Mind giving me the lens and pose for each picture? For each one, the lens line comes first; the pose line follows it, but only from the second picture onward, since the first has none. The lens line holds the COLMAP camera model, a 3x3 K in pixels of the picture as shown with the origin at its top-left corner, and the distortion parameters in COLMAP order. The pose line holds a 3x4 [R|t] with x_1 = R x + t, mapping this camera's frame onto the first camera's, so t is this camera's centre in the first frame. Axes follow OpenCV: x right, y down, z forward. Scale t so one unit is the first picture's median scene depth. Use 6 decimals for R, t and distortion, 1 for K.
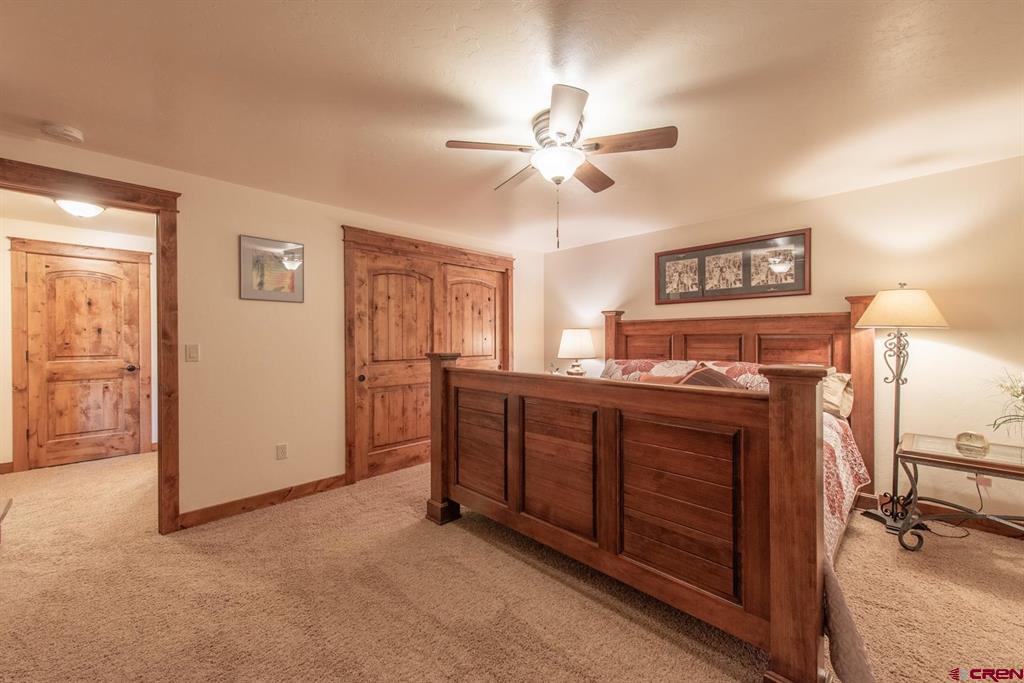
lens RADIAL K [[412.3, 0, 507.8], [0, 412.3, 339.0], [0, 0, 1]] dist [0.010198, -0.000277]
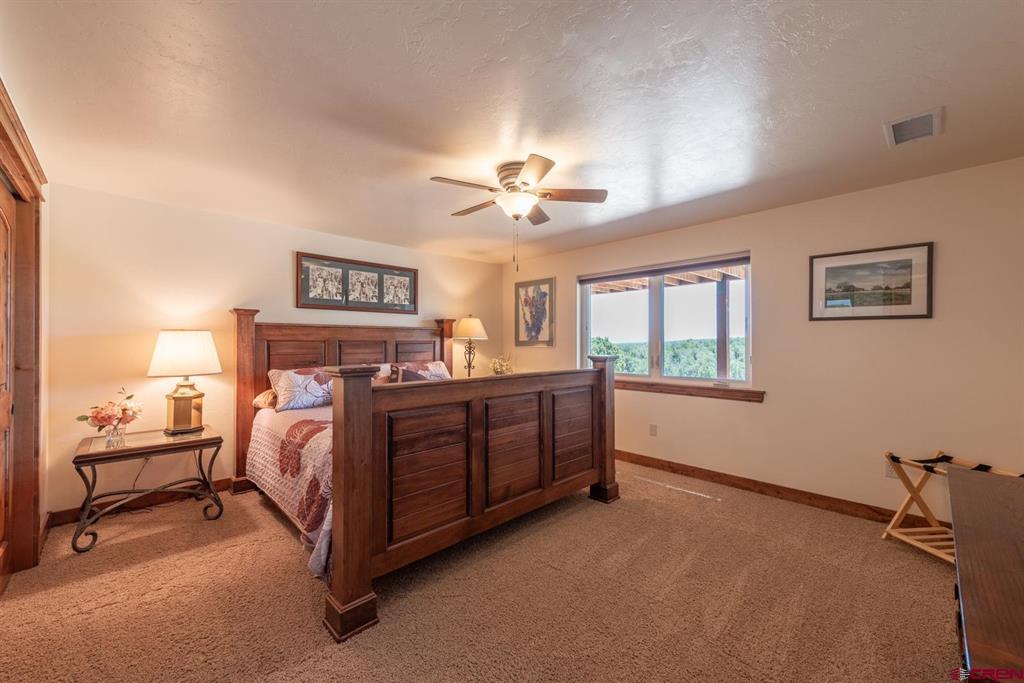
lens RADIAL K [[400.0, 0, 514.3], [0, 400.0, 341.5], [0, 0, 1]] dist [0.008947, -0.000484]
pose [[-0.024078, 0.008196, 0.999676, -0.634285], [0.003777, 0.999960, -0.008108, 0.002238], [-0.999703, 0.003581, -0.024108, 0.617454]]
